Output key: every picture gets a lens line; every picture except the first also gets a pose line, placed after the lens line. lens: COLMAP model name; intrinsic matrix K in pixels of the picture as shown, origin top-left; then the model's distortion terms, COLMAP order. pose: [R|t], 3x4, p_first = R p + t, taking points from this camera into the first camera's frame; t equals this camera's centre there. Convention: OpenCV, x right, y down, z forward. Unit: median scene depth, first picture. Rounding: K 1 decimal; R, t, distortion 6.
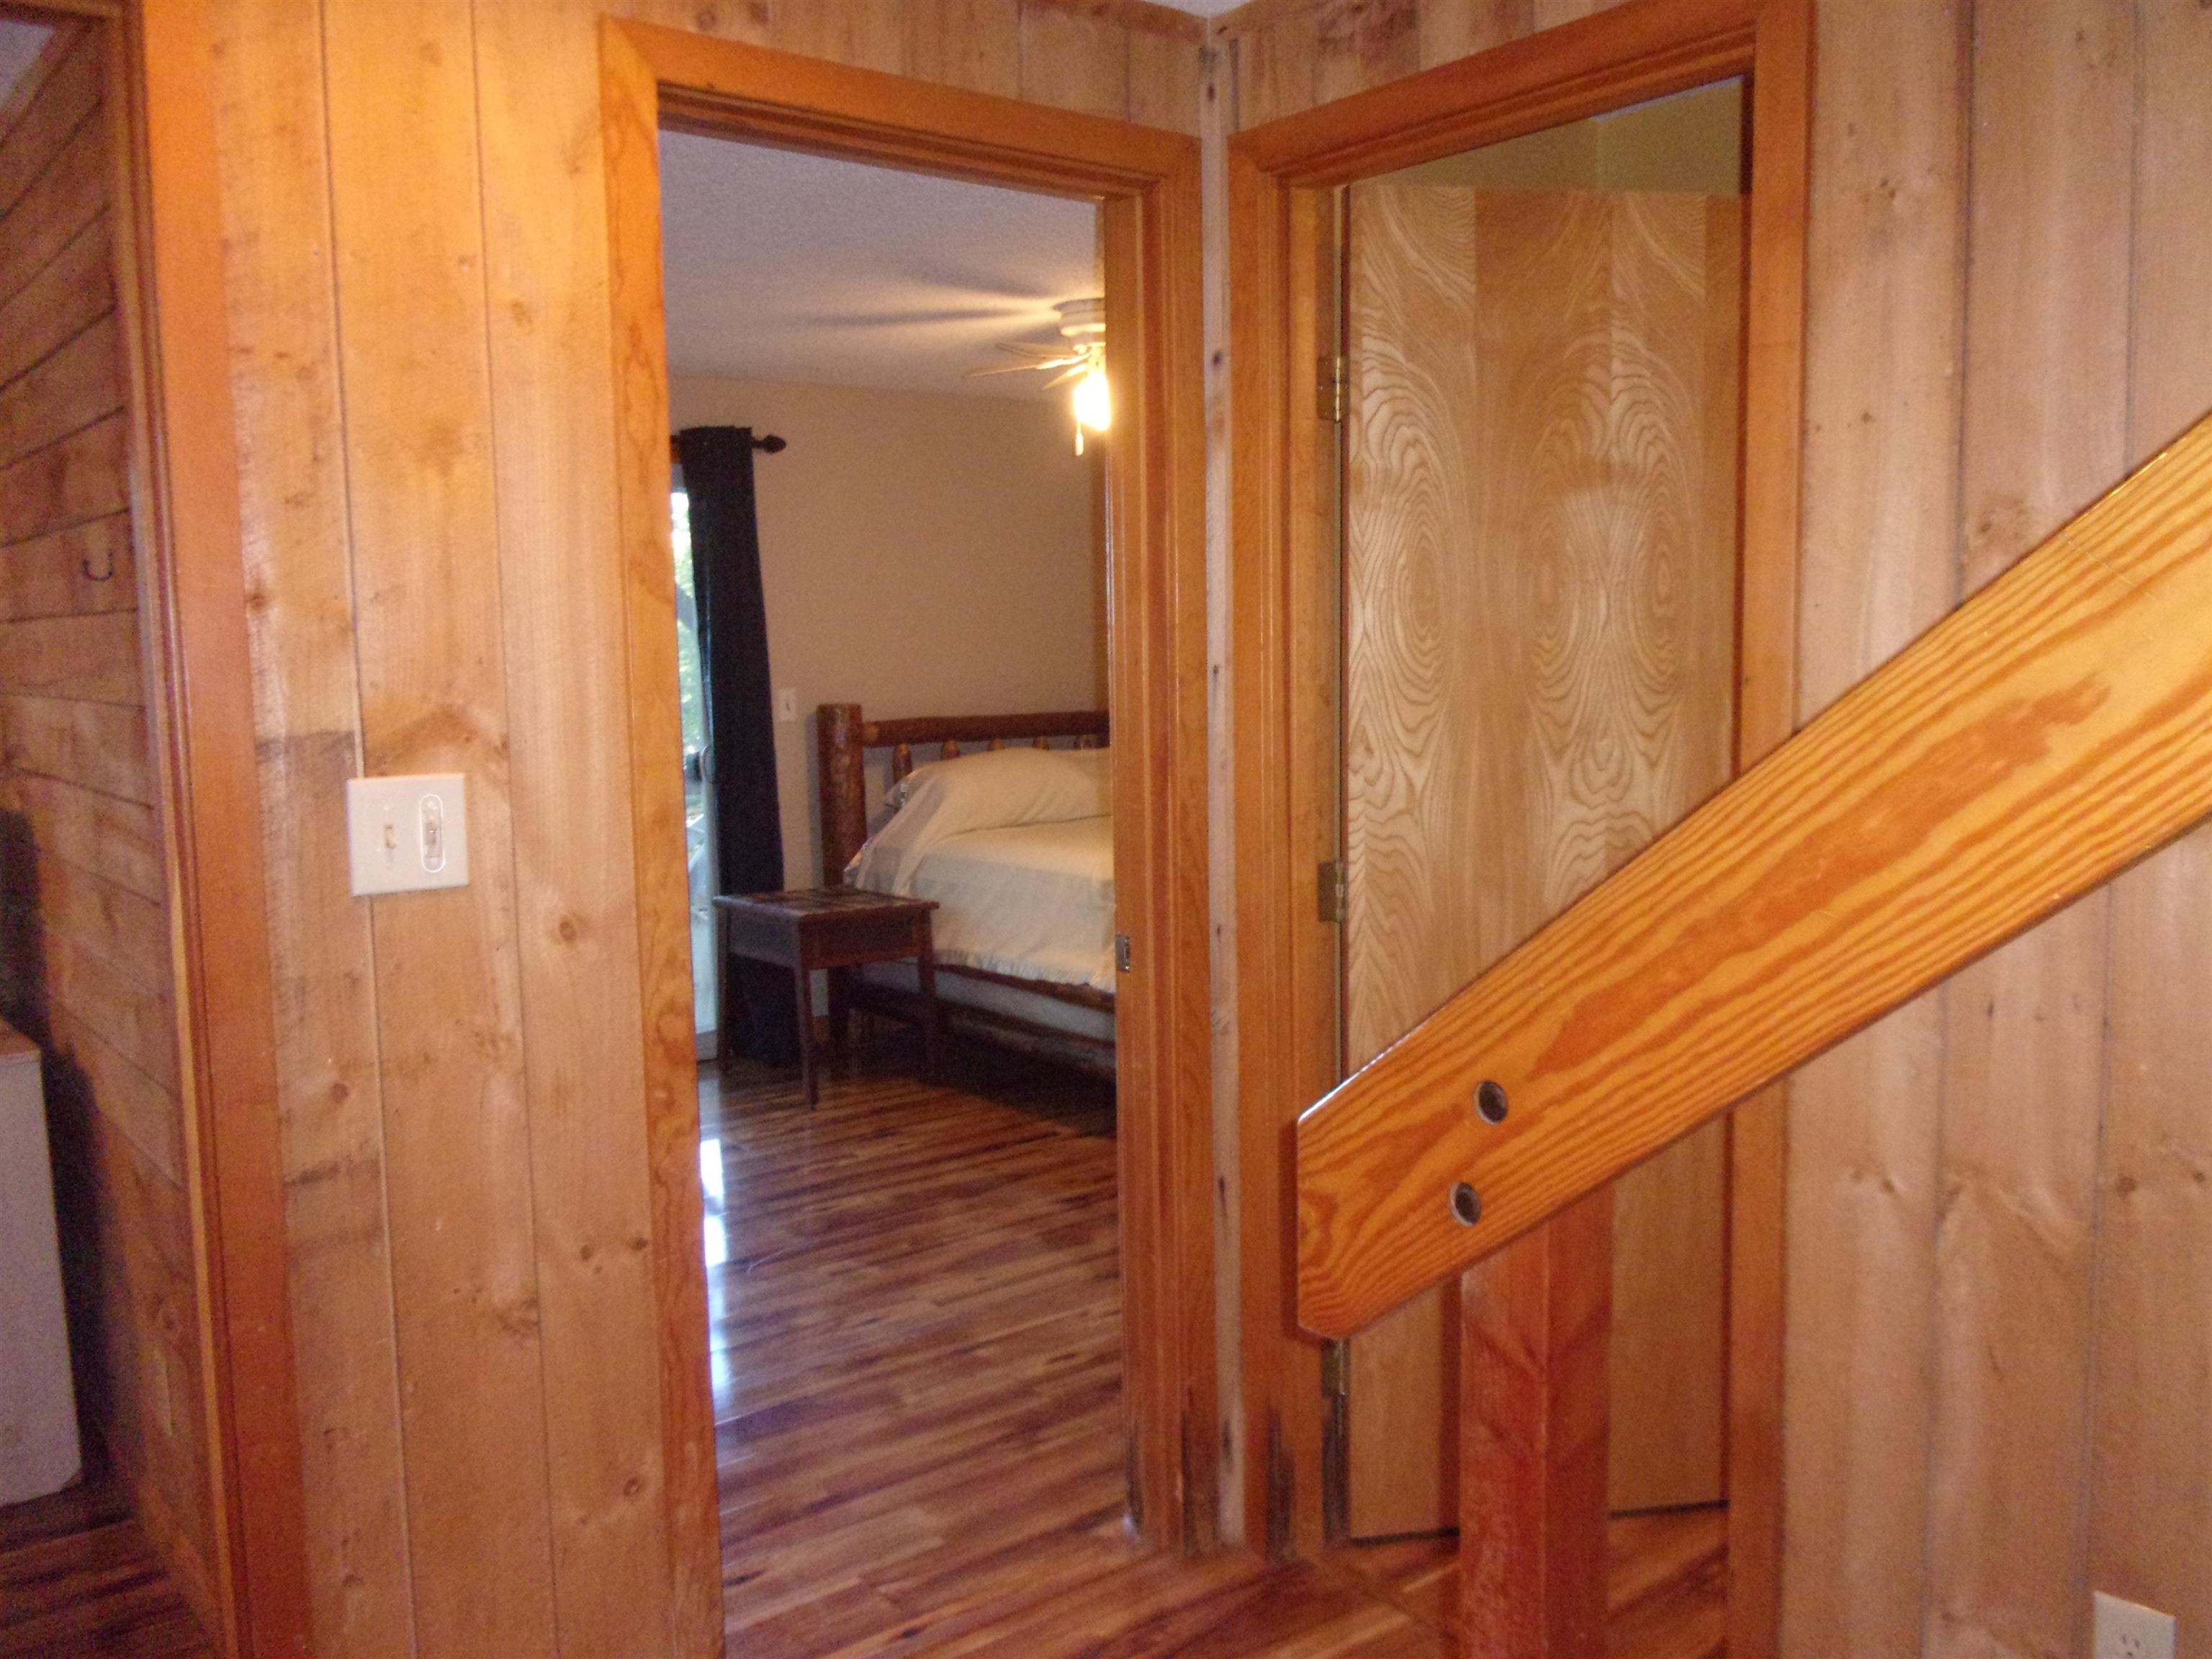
lens RADIAL K [[1814.0, 0, 1106.0], [0, 1814.0, 829.5], [0, 0, 1]] dist [0.046829, -0.112948]
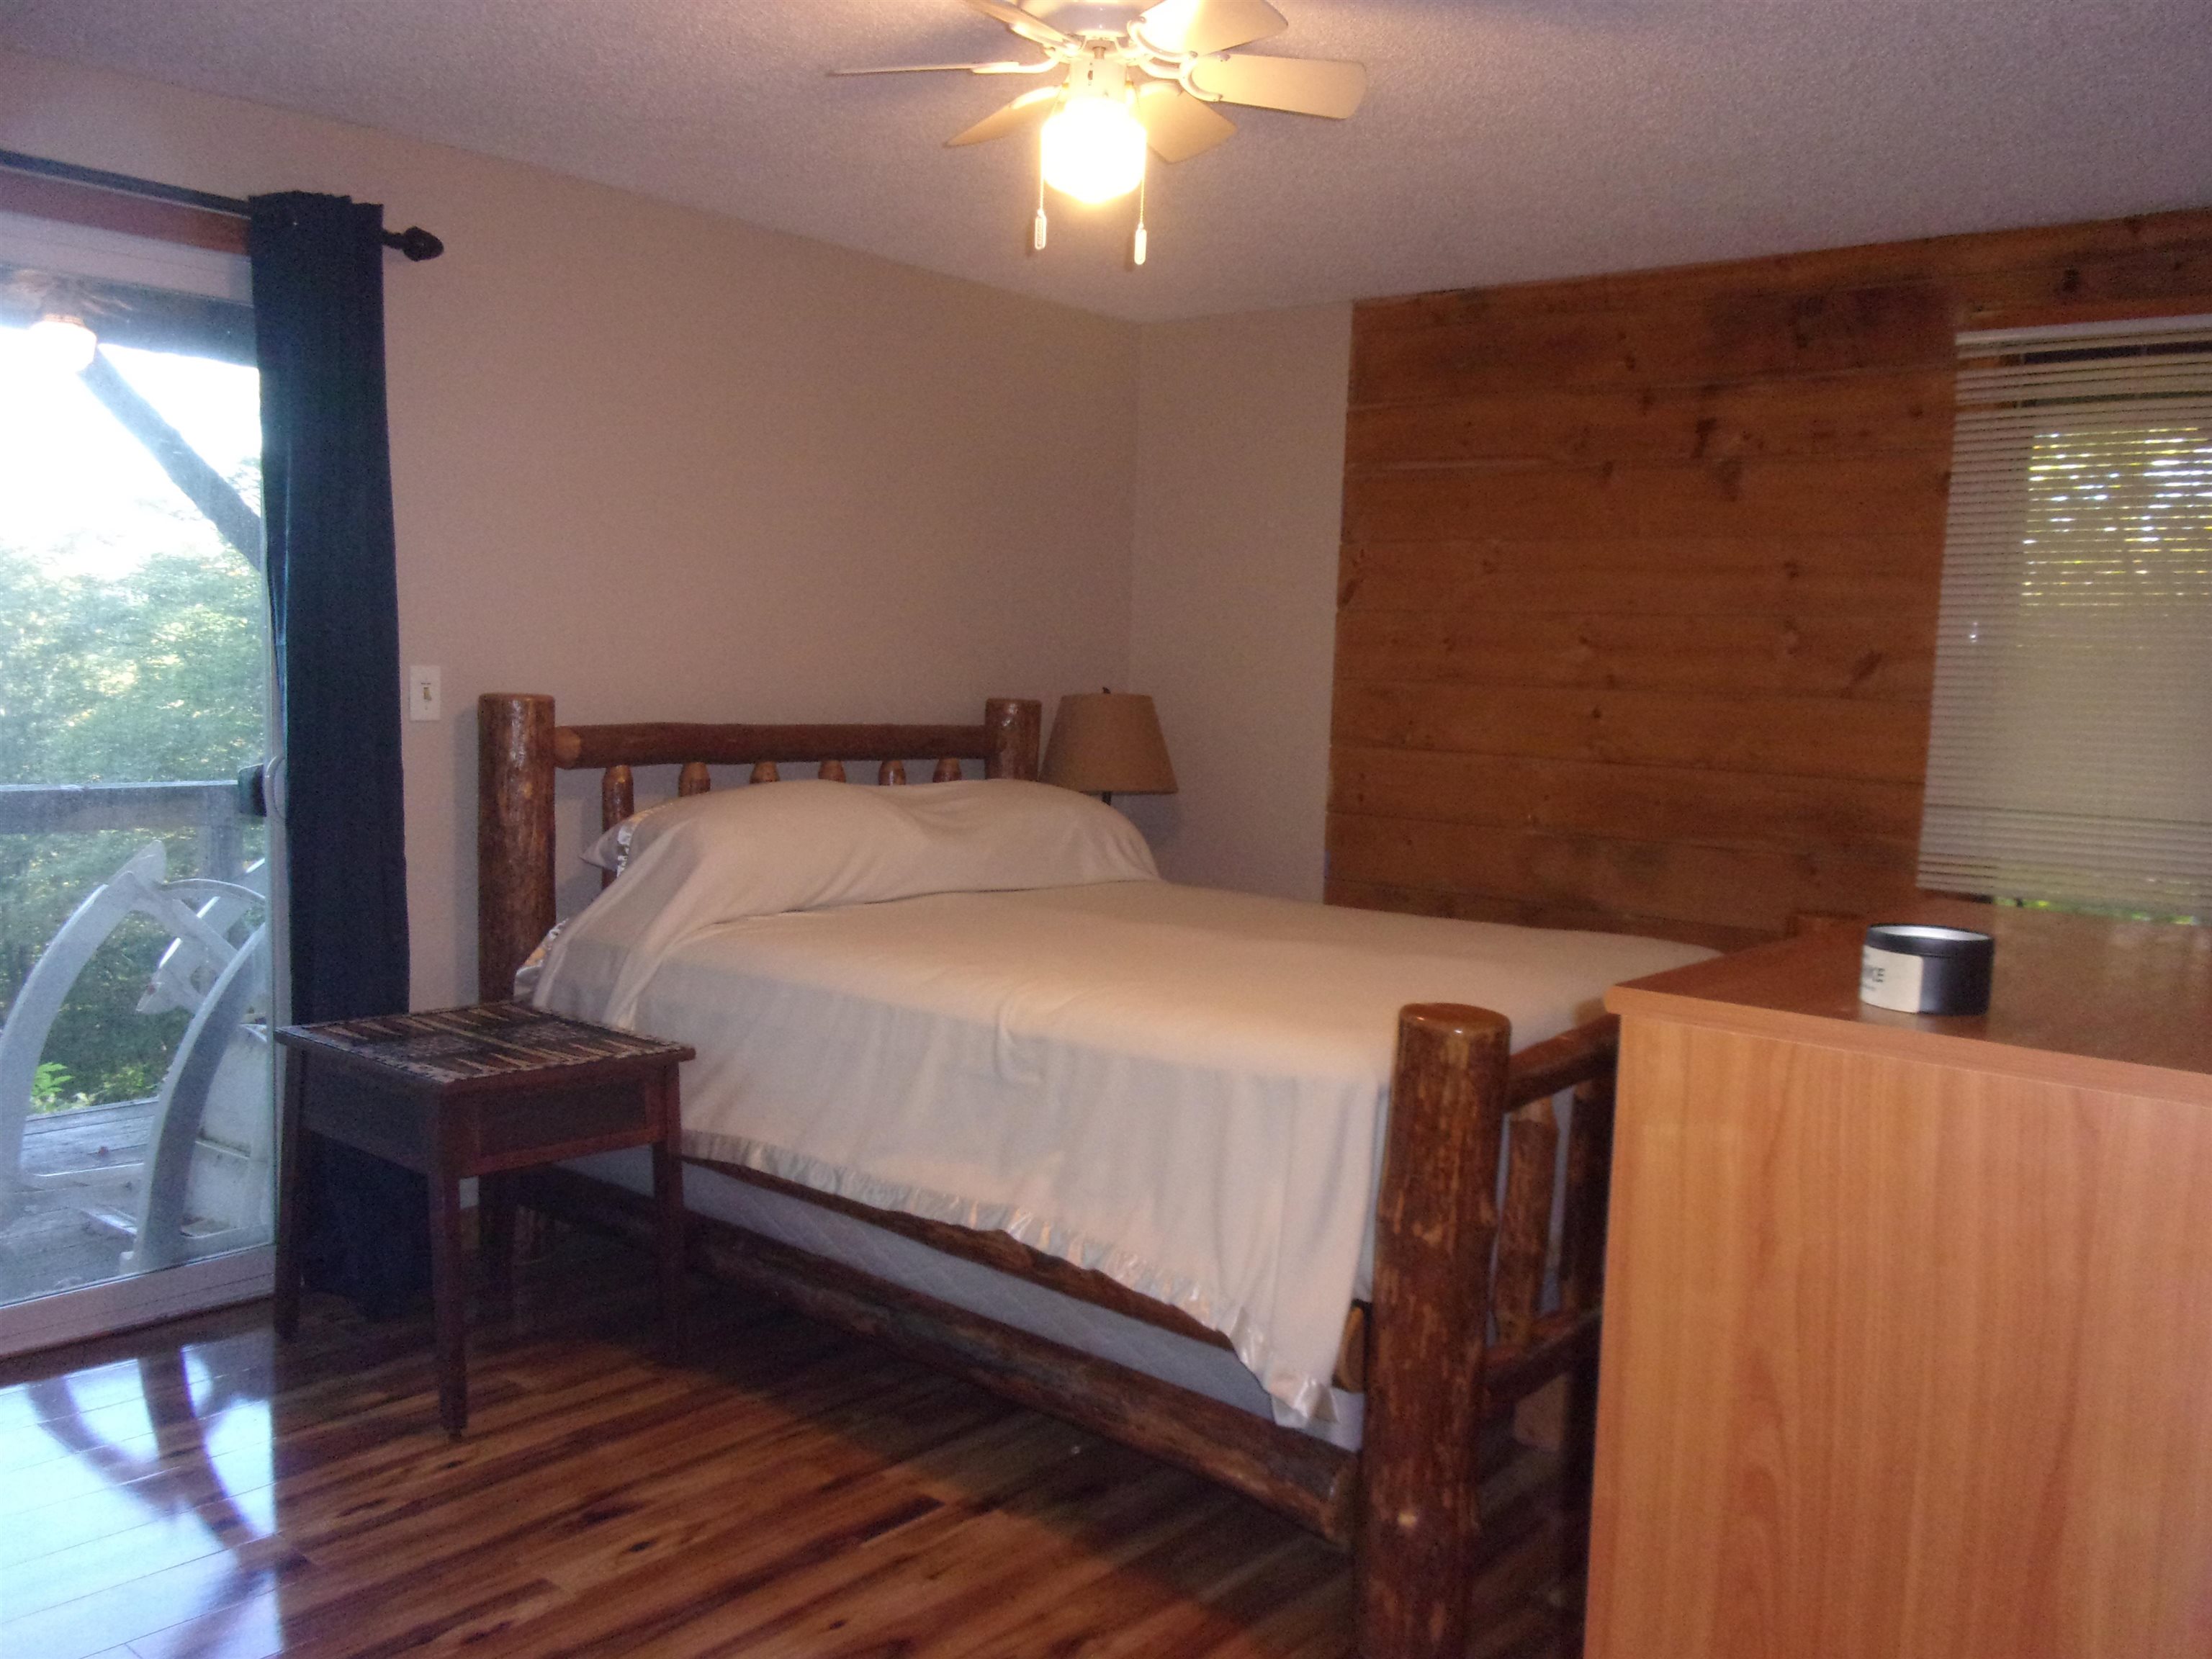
lens RADIAL K [[1831.1, 0, 1106.0], [0, 1831.1, 829.5], [0, 0, 1]] dist [-0.002255, 0.006092]
pose [[0.978786, 0.036975, 0.201523, -0.080774], [-0.035349, 0.999307, -0.011659, -0.025902], [-0.201815, 0.004288, 0.979414, 0.389510]]
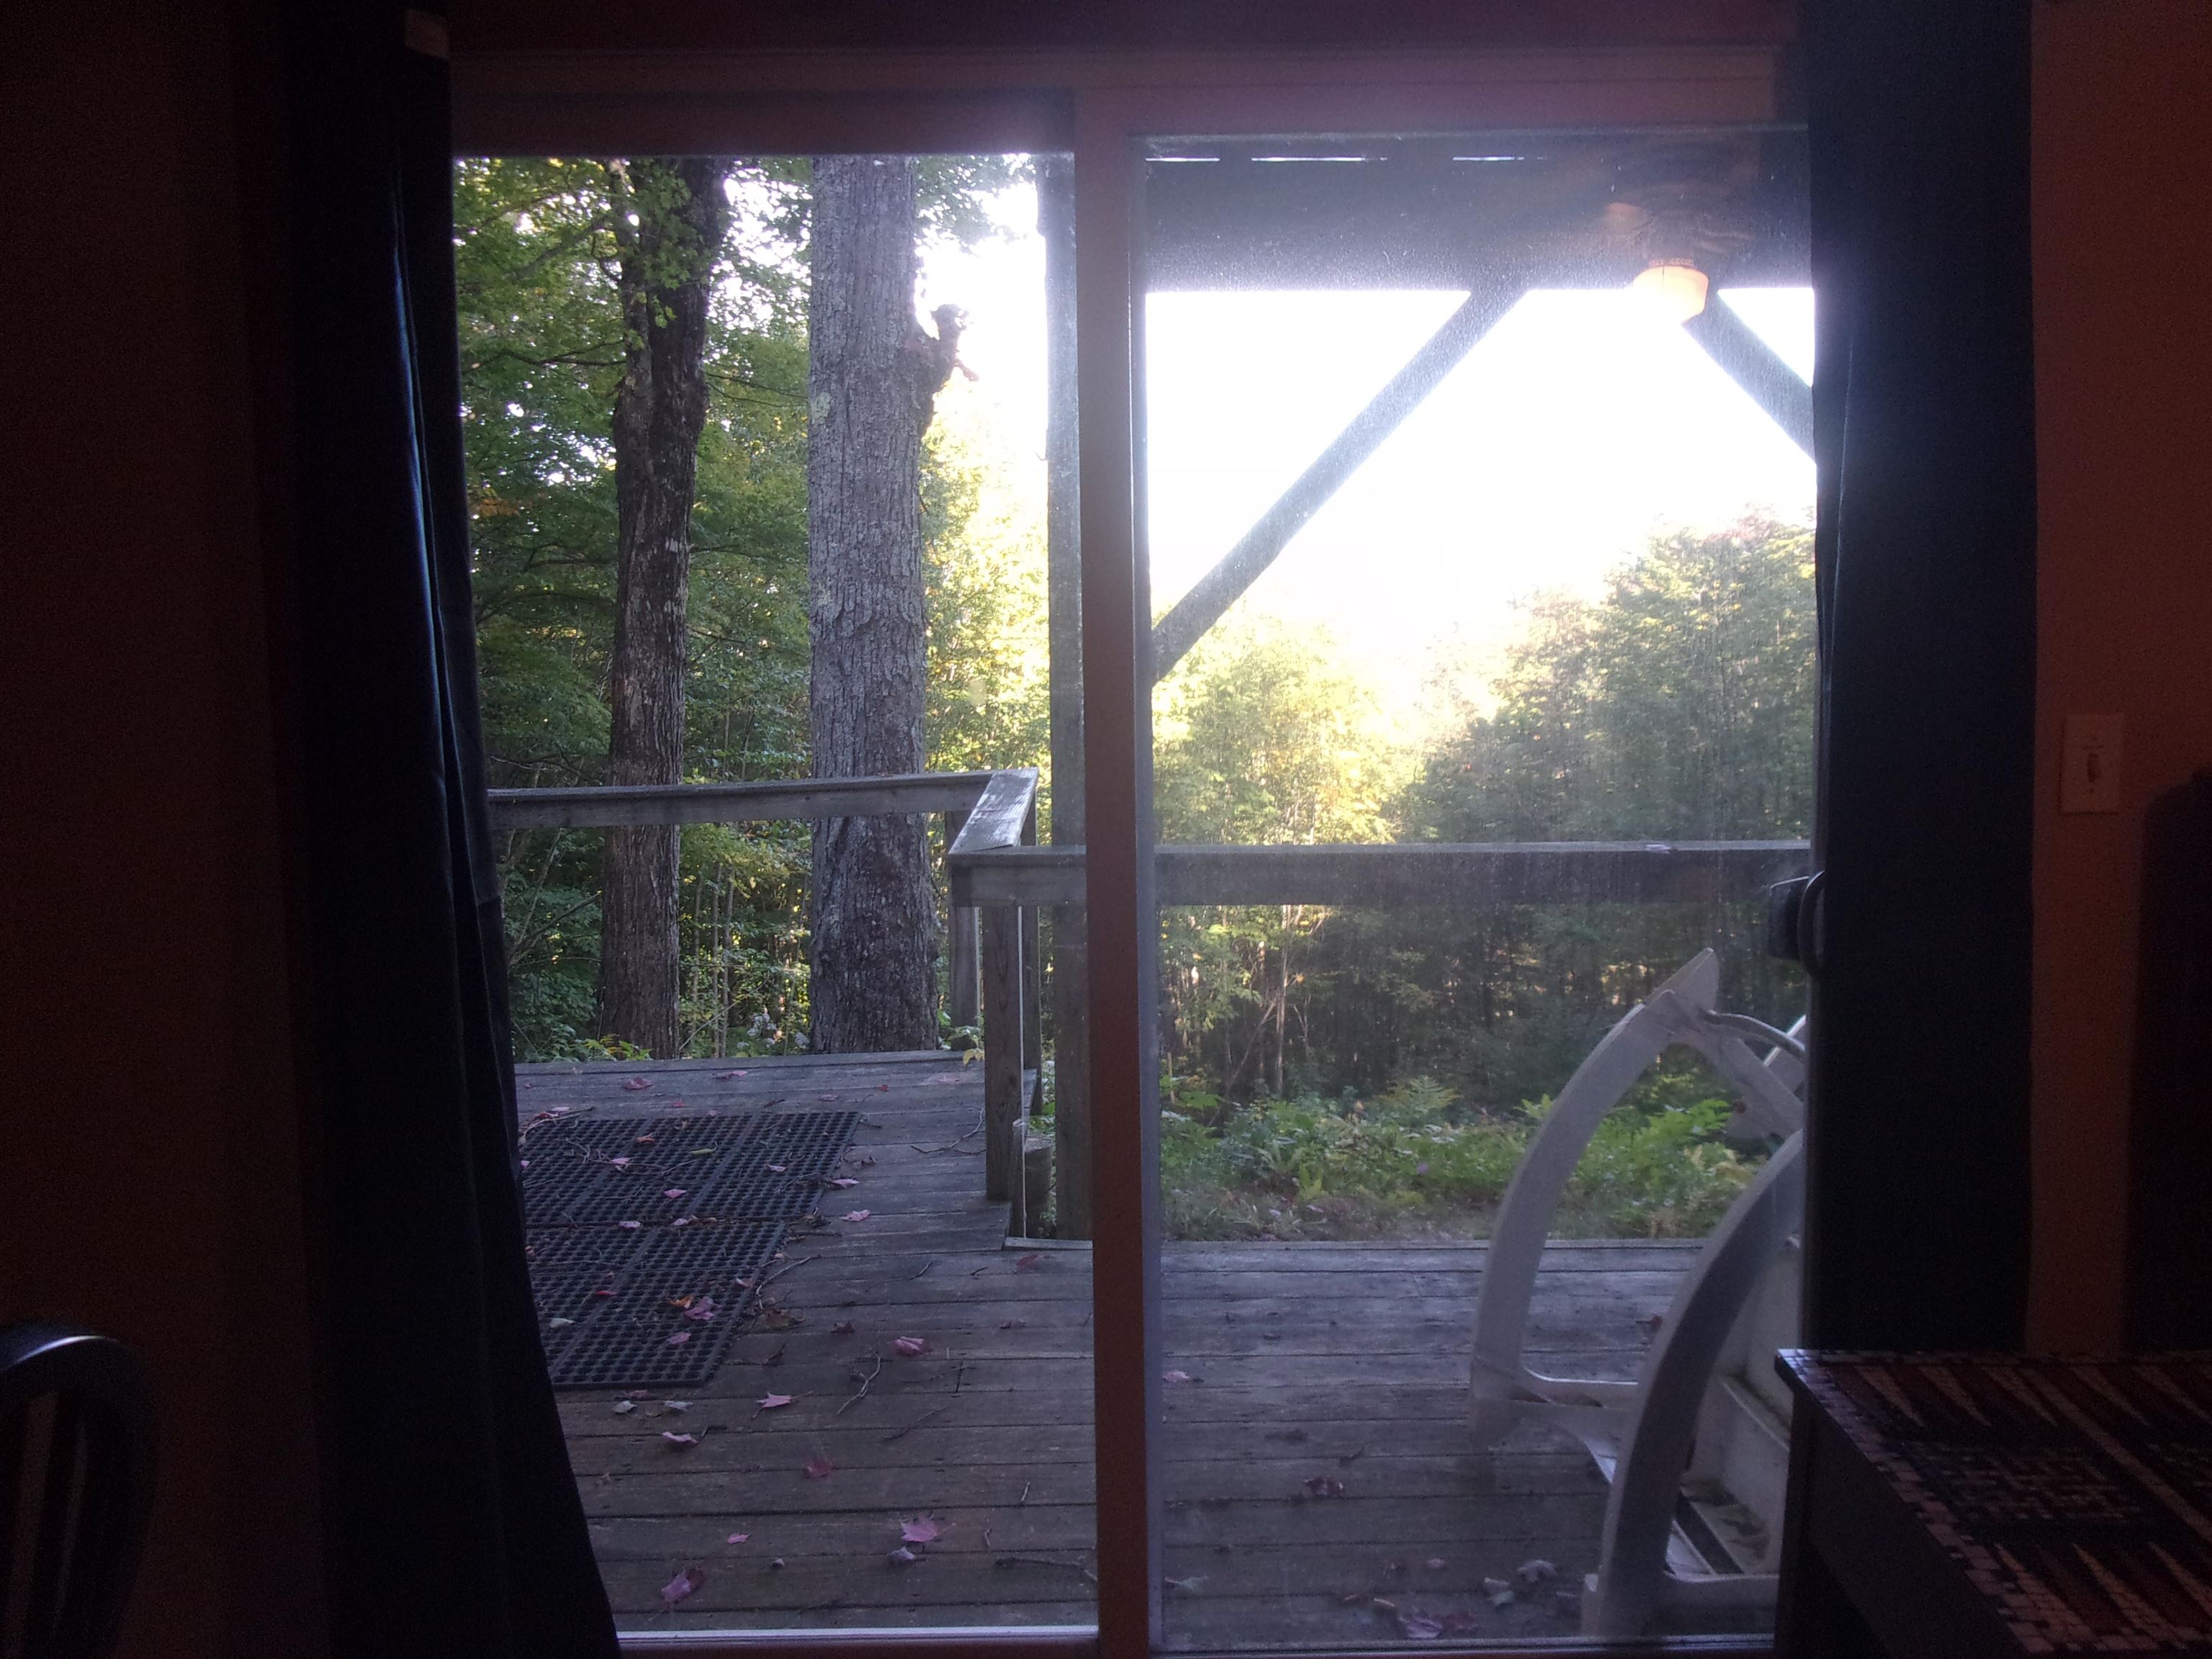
lens RADIAL K [[1910.9, 0, 1106.0], [0, 1910.9, 829.5], [0, 0, 1]] dist [0.058389, 0.004484]
pose [[0.785395, 0.075771, -0.614340, -0.100296], [-0.063607, 0.997105, 0.041663, -0.062698], [0.615719, 0.006355, 0.787940, 0.625848]]
